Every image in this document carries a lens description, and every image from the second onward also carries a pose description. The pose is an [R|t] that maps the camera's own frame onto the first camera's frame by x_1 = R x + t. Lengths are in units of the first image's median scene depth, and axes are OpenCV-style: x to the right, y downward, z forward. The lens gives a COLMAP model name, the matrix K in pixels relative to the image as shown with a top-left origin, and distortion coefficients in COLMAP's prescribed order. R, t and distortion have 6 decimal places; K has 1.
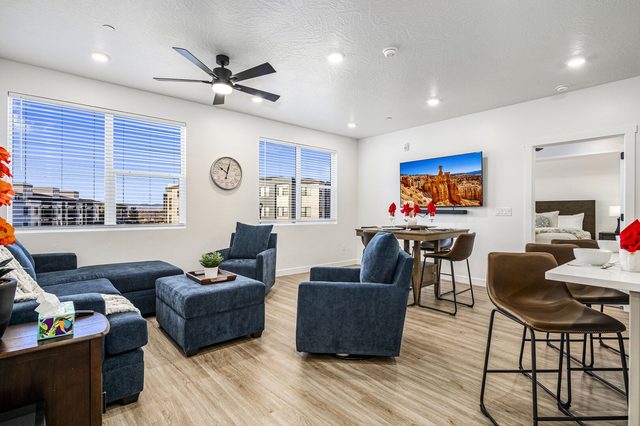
lens RADIAL K [[312.9, 0, 323.4], [0, 312.9, 211.6], [0, 0, 1]] dist [0.001227, -0.004283]
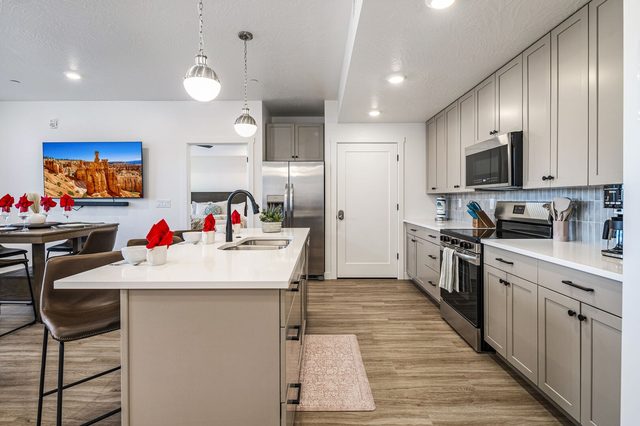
lens RADIAL K [[312.9, 0, 318.9], [0, 312.9, 201.5], [0, 0, 1]] dist [0.001227, -0.004283]
pose [[0.657176, -0.009546, 0.753677, 0.167835], [0.004039, 0.999950, 0.009144, -0.016468], [-0.753726, -0.002965, 0.657182, -0.068802]]
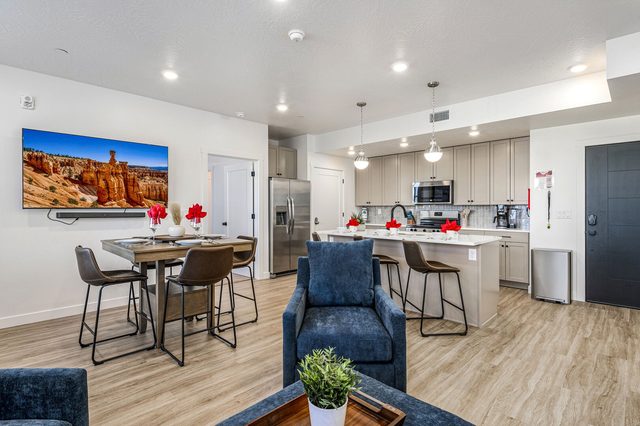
lens RADIAL K [[313.5, 0, 323.4], [0, 313.5, 208.7], [0, 0, 1]] dist [-0.006297, -0.003371]
pose [[-0.069803, -0.000494, 0.997561, -0.528207], [0.001438, 0.999999, 0.000596, -0.018466], [-0.997560, 0.001476, -0.069802, 0.784679]]
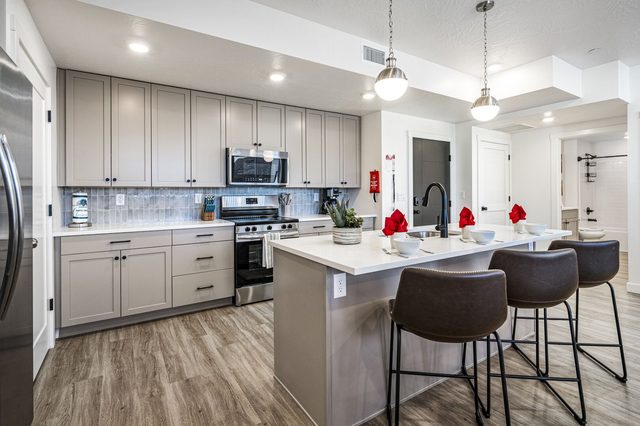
lens RADIAL K [[297.9, 0, 295.2], [0, 297.9, 192.8], [0, 0, 1]] dist [-0.020533, -0.000552]
pose [[-0.975385, 0.008620, 0.220338, 0.688587], [0.009349, 0.999954, 0.002266, -0.017417], [-0.220308, 0.004270, -0.975421, 1.059755]]
